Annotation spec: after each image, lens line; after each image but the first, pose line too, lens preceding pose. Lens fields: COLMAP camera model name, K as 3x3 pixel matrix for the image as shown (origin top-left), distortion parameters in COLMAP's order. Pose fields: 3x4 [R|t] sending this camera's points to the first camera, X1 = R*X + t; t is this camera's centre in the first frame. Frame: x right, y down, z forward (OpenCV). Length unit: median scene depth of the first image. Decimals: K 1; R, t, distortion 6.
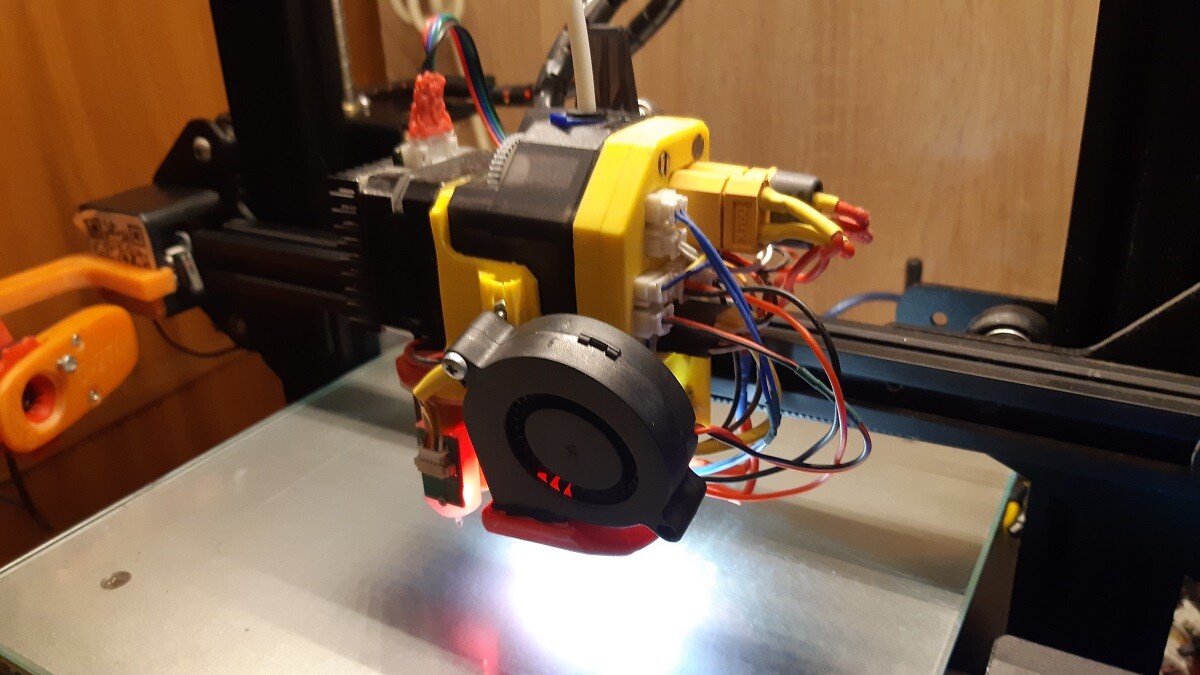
lens RADIAL K [[954.5, 0, 601.6], [0, 954.5, 331.0], [0, 0, 1]] dist [0.039045, -0.006094]
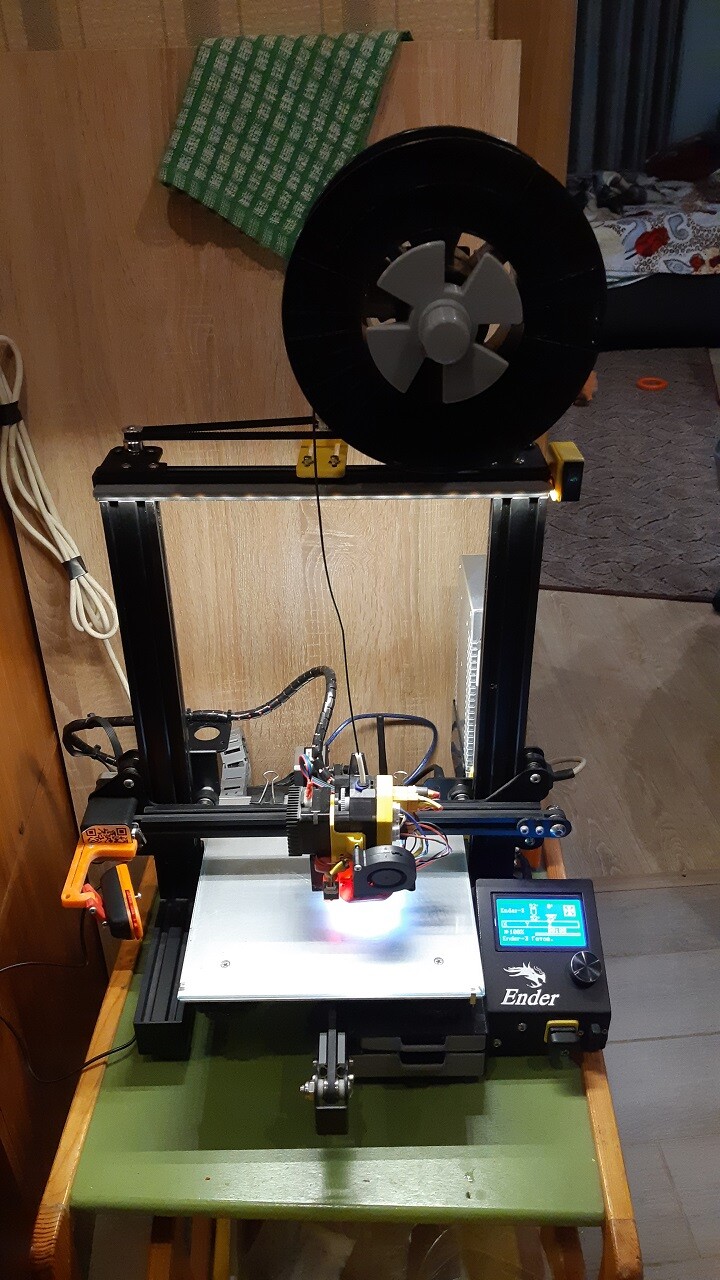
lens RADIAL K [[1018.2, 0, 367.6], [0, 1018.2, 635.6], [0, 0, 1]] dist [0.039045, -0.006094]
pose [[0.853990, -0.233961, 0.464718, -1.512650], [0.178482, 0.970728, 0.160721, -1.268271], [-0.488717, -0.054310, 0.870750, -2.102221]]
